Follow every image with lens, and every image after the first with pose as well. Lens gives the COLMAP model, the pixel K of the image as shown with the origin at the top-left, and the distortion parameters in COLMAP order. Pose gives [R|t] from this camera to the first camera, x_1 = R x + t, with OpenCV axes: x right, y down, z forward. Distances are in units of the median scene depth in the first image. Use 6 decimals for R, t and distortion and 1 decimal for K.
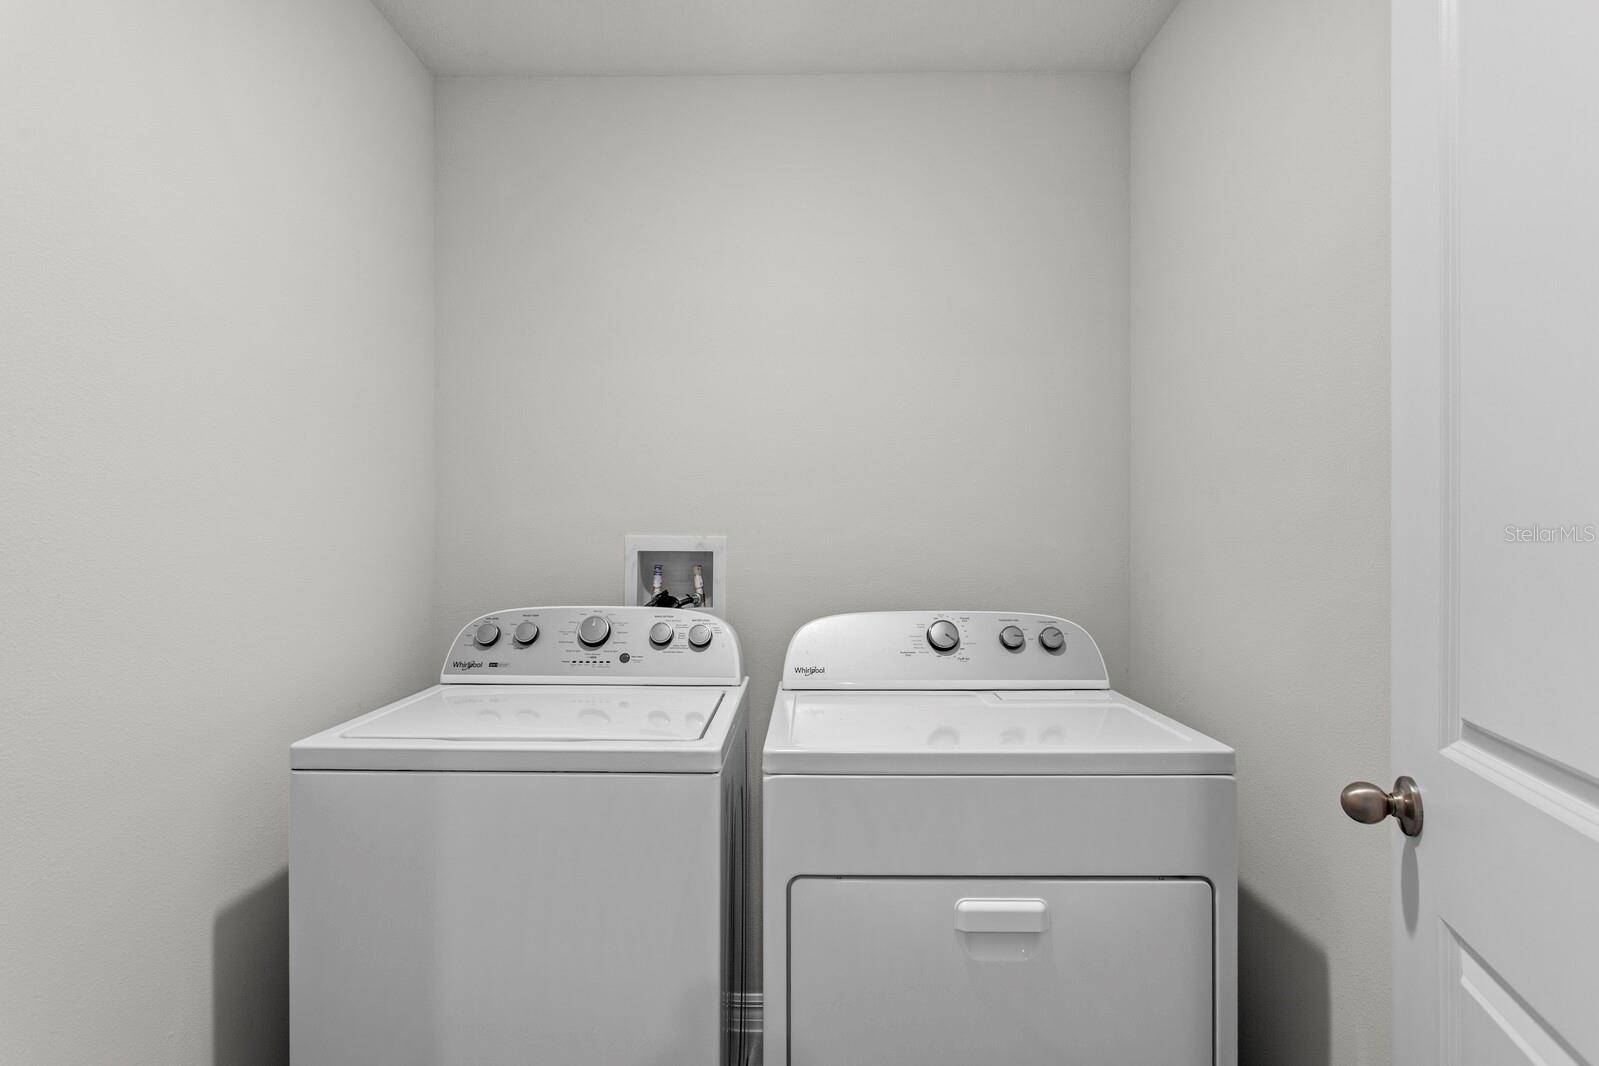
lens RADIAL K [[792.9, 0, 799.5], [0, 792.9, 533.0], [0, 0, 1]] dist [-0.004783, 0.001880]
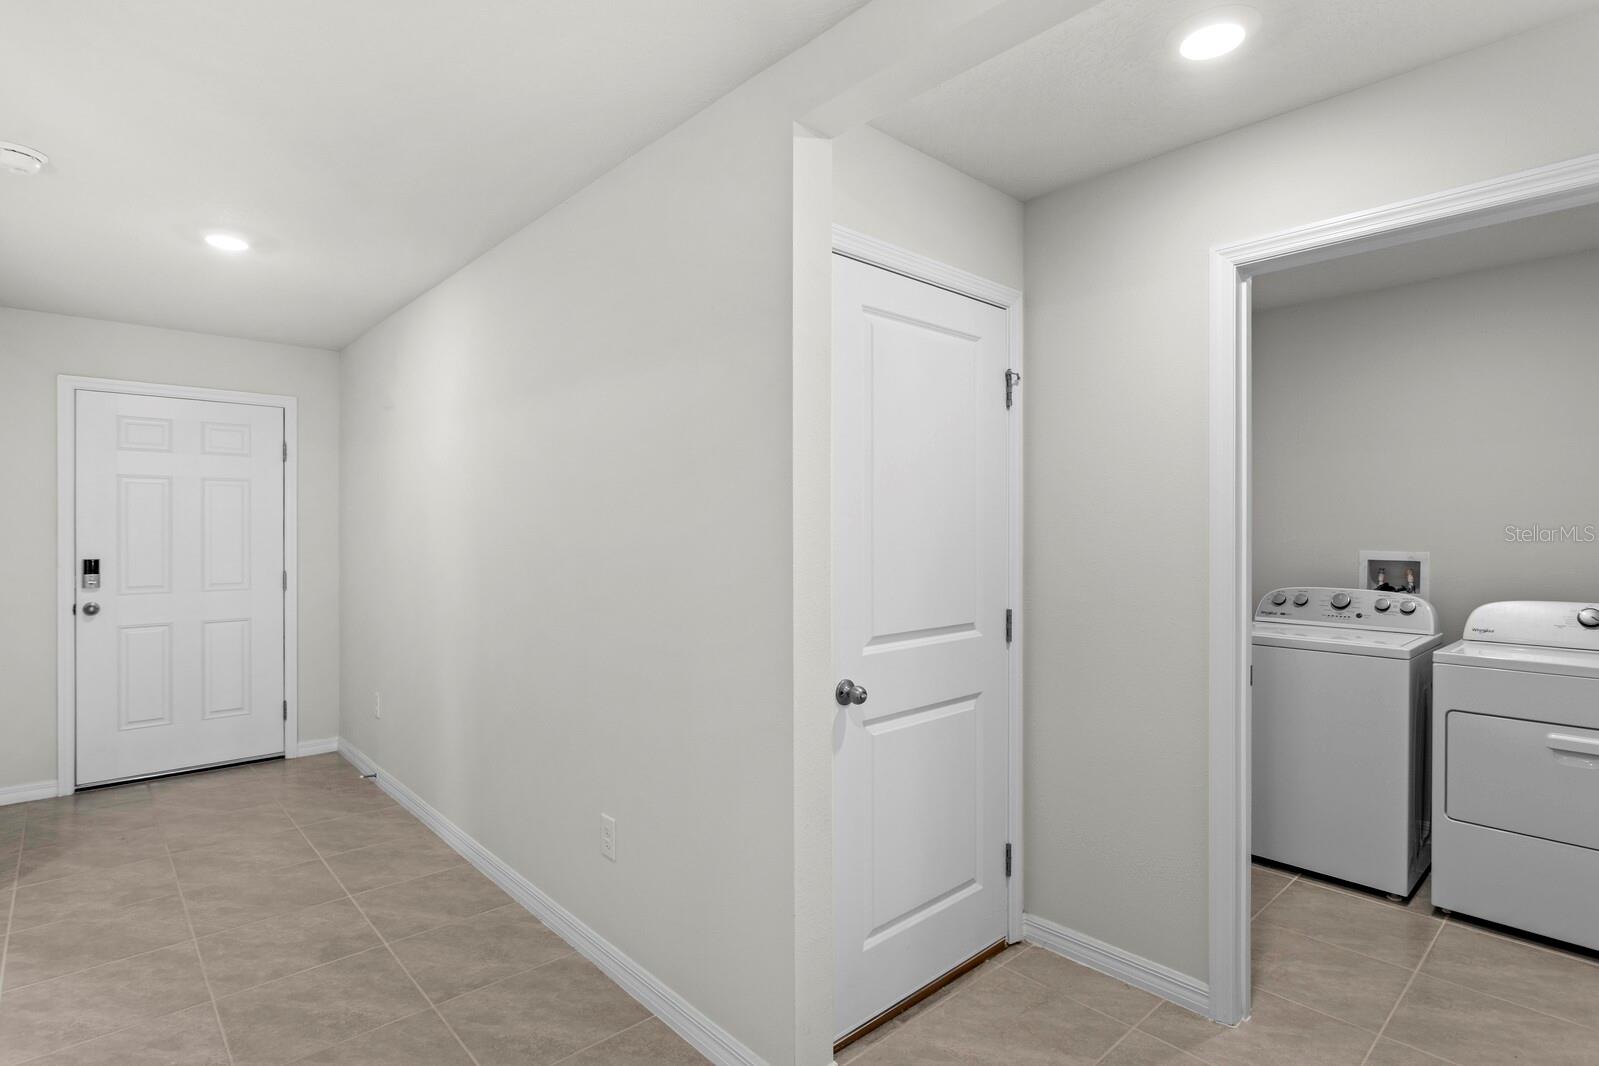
lens RADIAL K [[792.9, 0, 799.5], [0, 792.9, 533.0], [0, 0, 1]] dist [-0.004783, 0.001880]
pose [[0.676410, 0.006229, -0.736499, 0.272758], [0.001217, 0.999953, 0.009575, -0.063278], [0.736524, -0.007373, 0.676371, -1.292419]]
